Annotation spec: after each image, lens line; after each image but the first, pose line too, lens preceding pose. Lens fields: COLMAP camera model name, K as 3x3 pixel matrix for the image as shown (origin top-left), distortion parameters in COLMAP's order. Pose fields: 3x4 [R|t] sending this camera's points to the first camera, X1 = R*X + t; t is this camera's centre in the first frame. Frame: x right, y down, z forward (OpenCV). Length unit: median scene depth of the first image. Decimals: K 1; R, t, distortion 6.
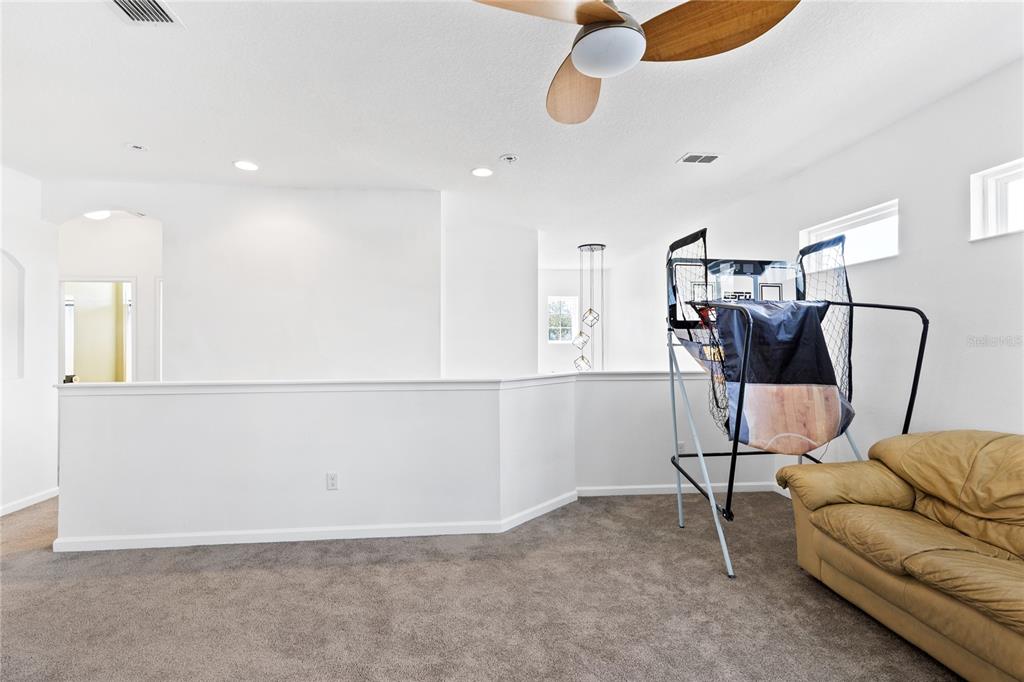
lens RADIAL K [[467.0, 0, 511.7], [0, 467.0, 338.5], [0, 0, 1]] dist [0.004241, -0.000327]
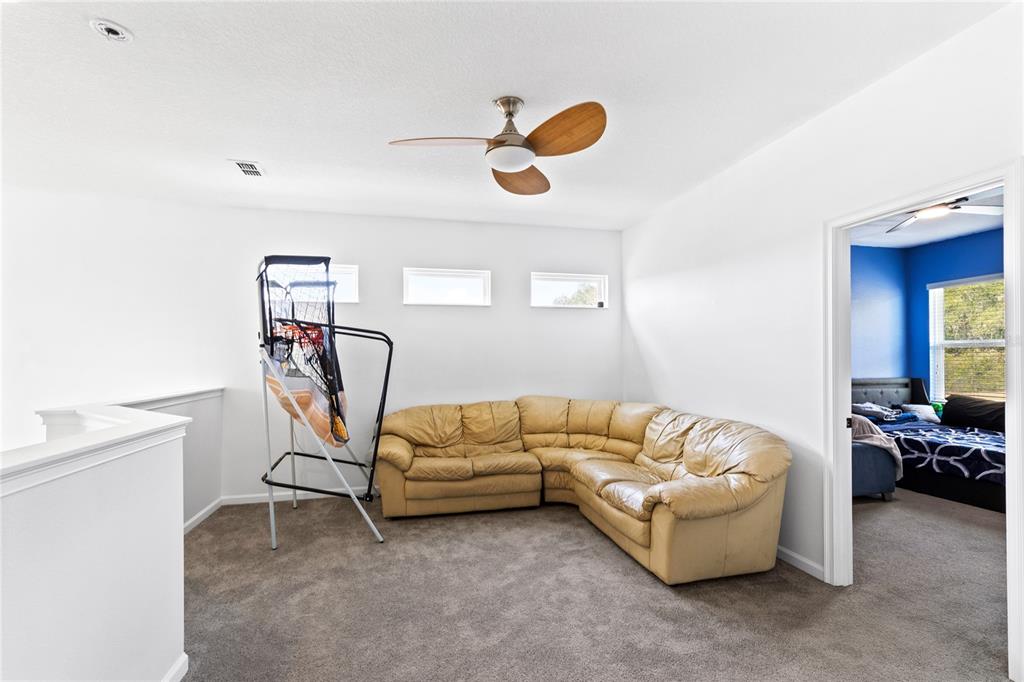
lens RADIAL K [[467.0, 0, 509.2], [0, 467.0, 356.4], [0, 0, 1]] dist [0.004241, -0.000327]
pose [[-0.104158, 0.002866, 0.994557, -0.899327], [-0.001826, 0.999994, -0.003073, 0.004898], [-0.994559, -0.002136, -0.104152, 0.843181]]
